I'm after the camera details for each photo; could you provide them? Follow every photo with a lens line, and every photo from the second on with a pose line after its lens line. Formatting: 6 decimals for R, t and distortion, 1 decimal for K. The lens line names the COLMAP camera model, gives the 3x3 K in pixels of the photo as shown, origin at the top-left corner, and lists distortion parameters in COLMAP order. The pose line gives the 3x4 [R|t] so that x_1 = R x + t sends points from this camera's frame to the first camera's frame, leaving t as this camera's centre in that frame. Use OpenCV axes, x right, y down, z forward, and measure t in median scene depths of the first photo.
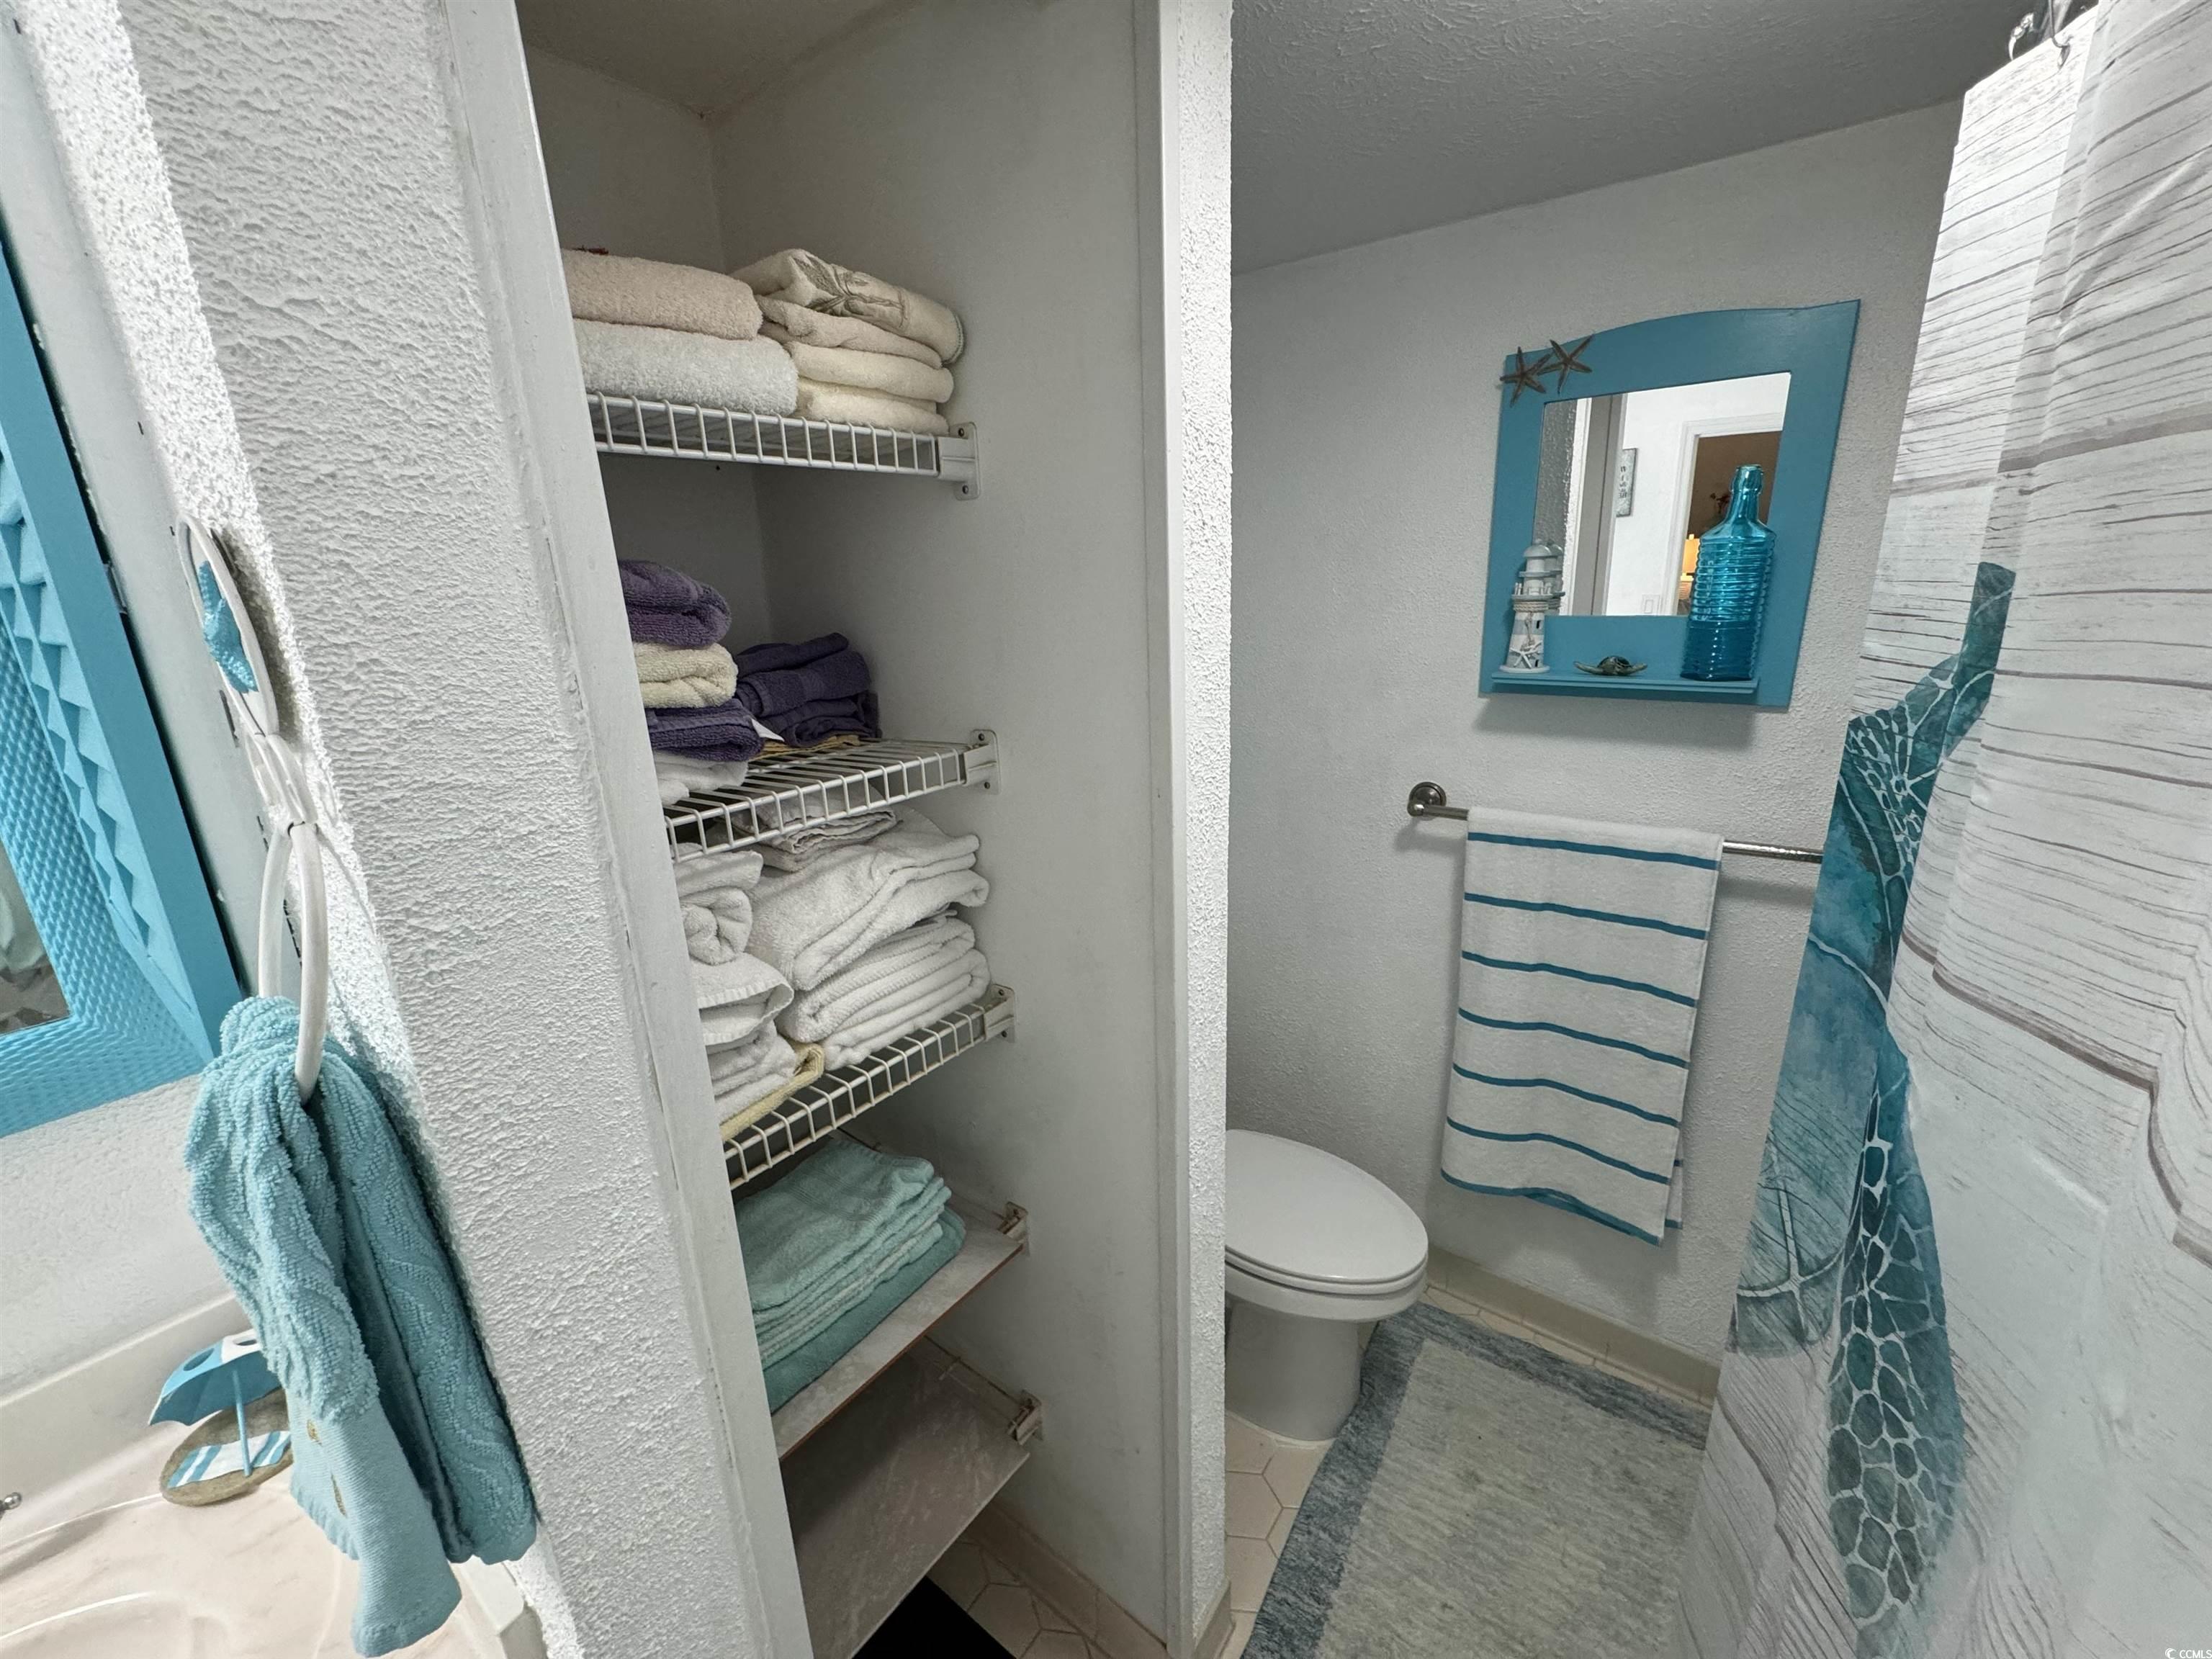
lens RADIAL K [[886.9, 0, 1106.0], [0, 886.9, 826.9], [0, 0, 1]] dist [0.000827, -0.000075]
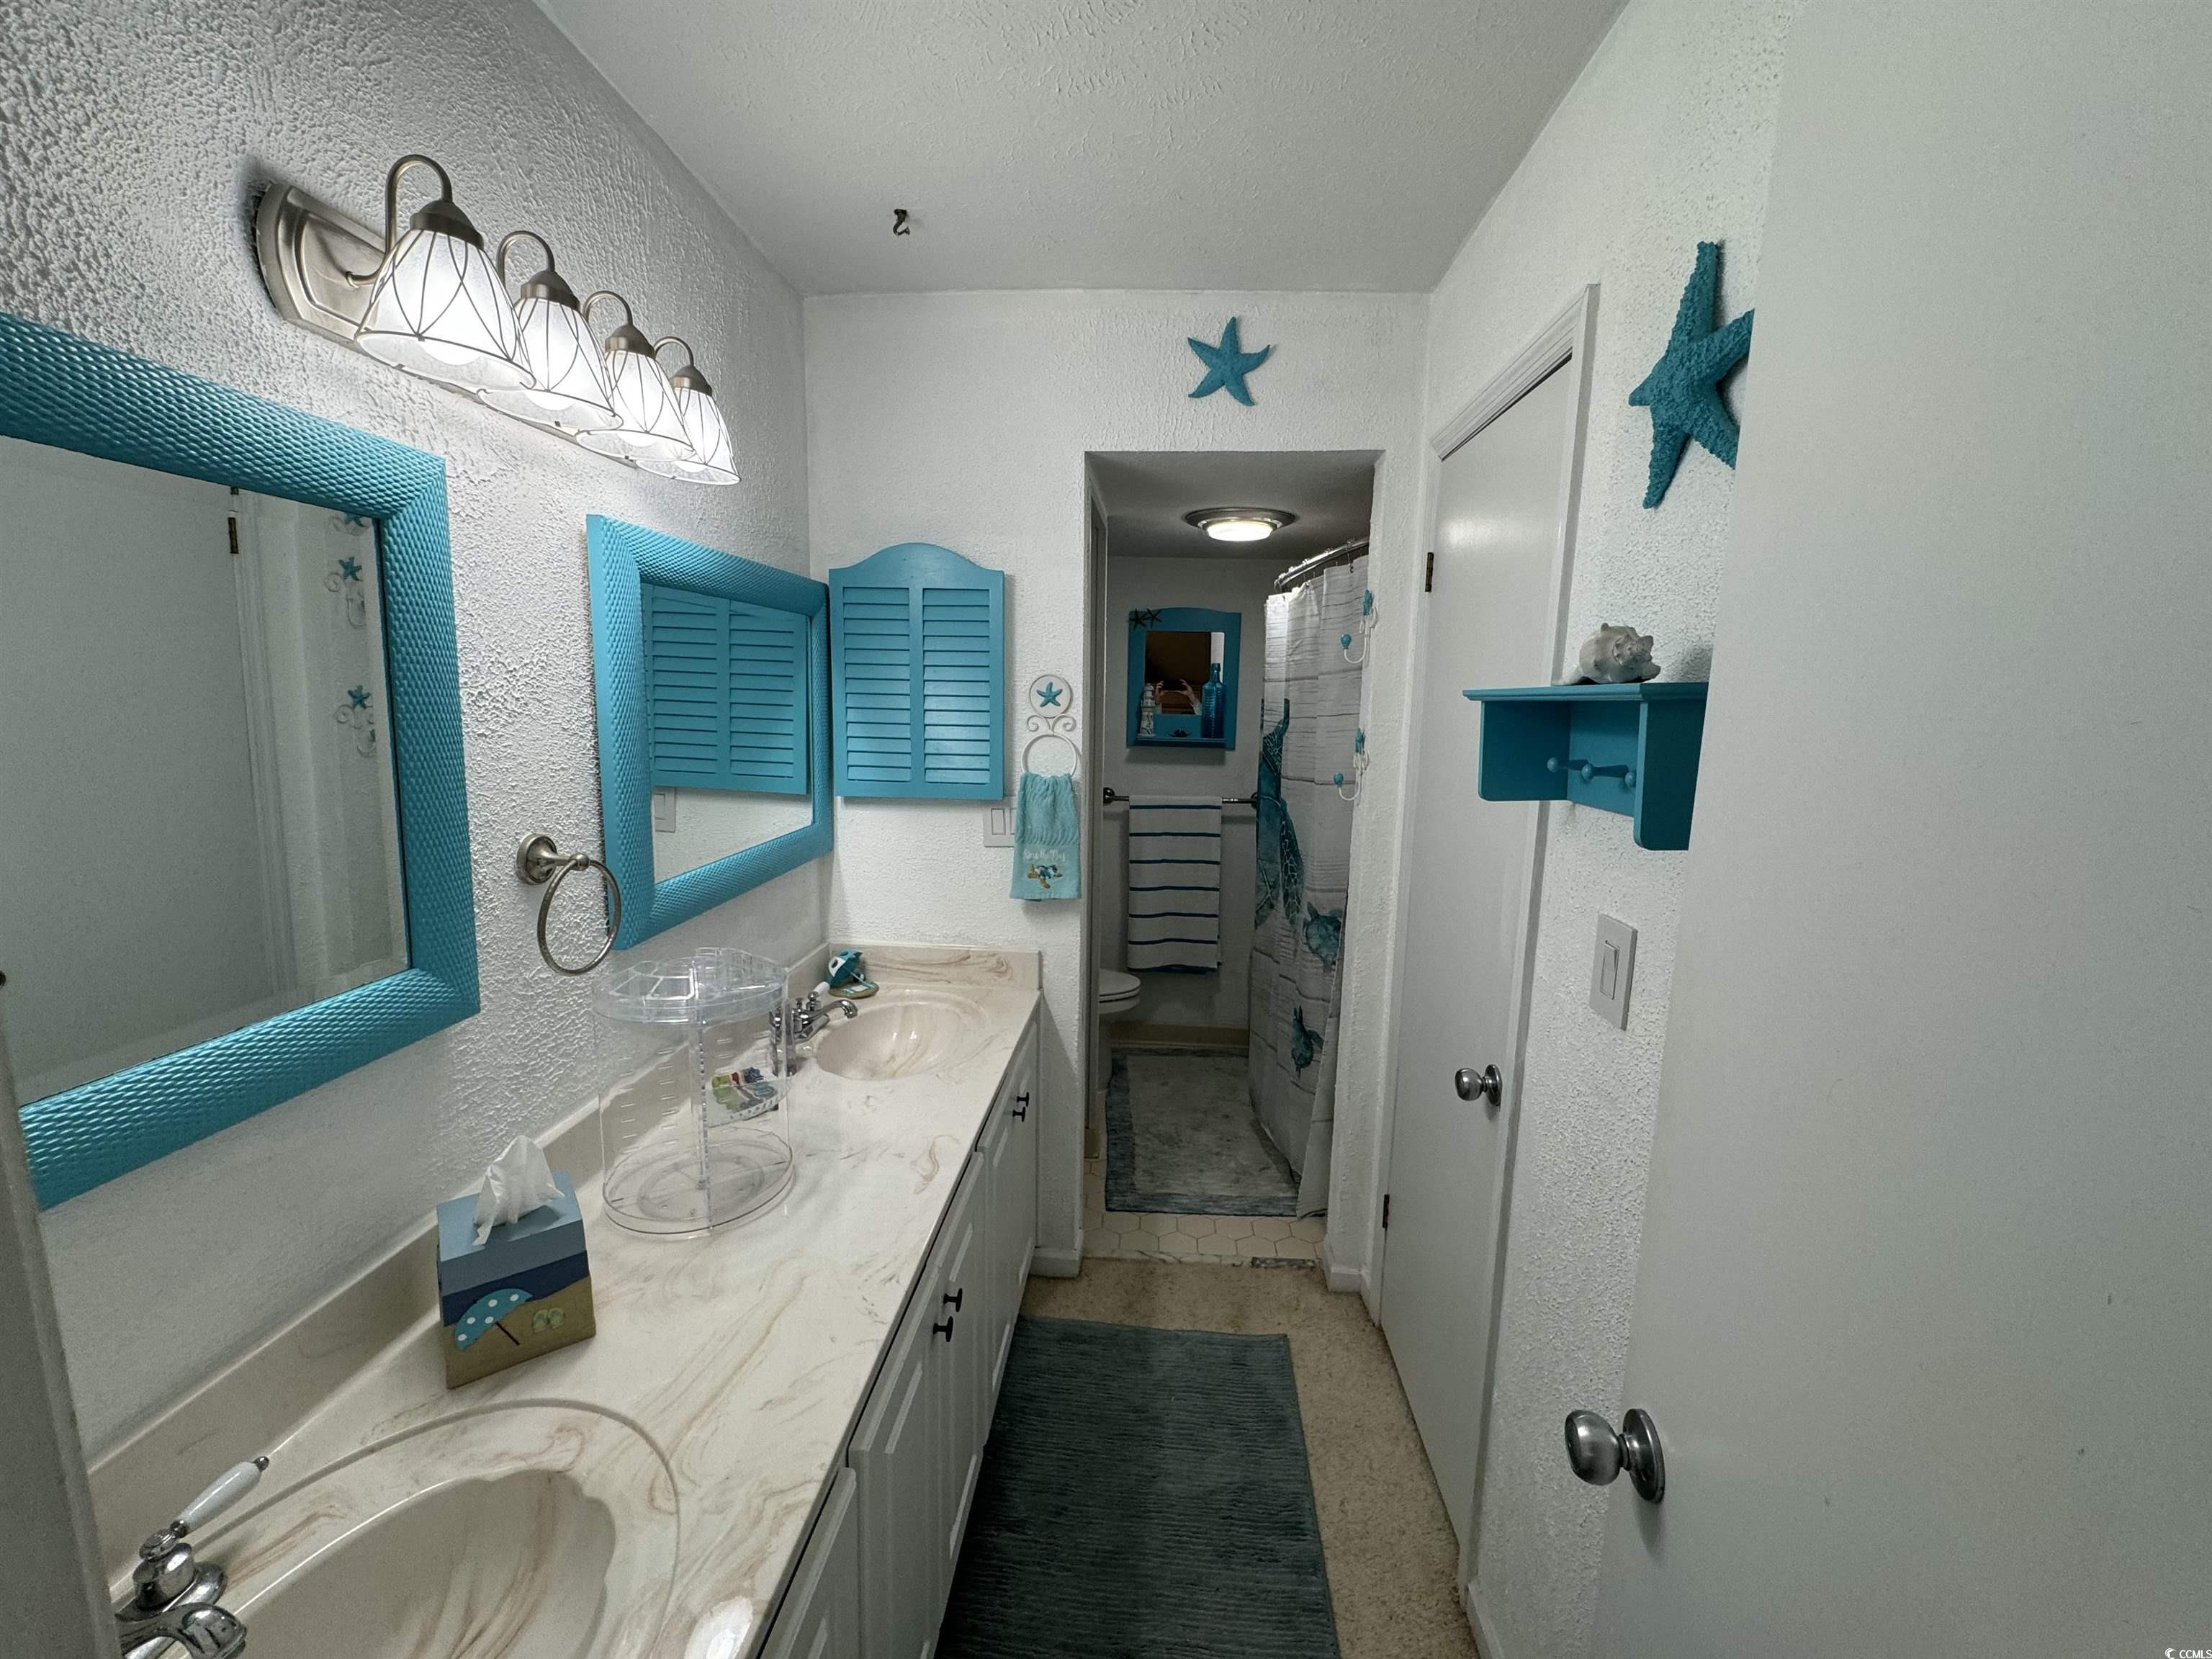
lens RADIAL K [[886.9, 0, 1110.9], [0, 886.9, 821.2], [0, 0, 1]] dist [0.000827, -0.000075]
pose [[0.833442, -0.035850, 0.551443, -0.992161], [0.108681, 0.989038, -0.099959, 0.297853], [-0.541814, 0.143242, 0.828202, -0.954260]]
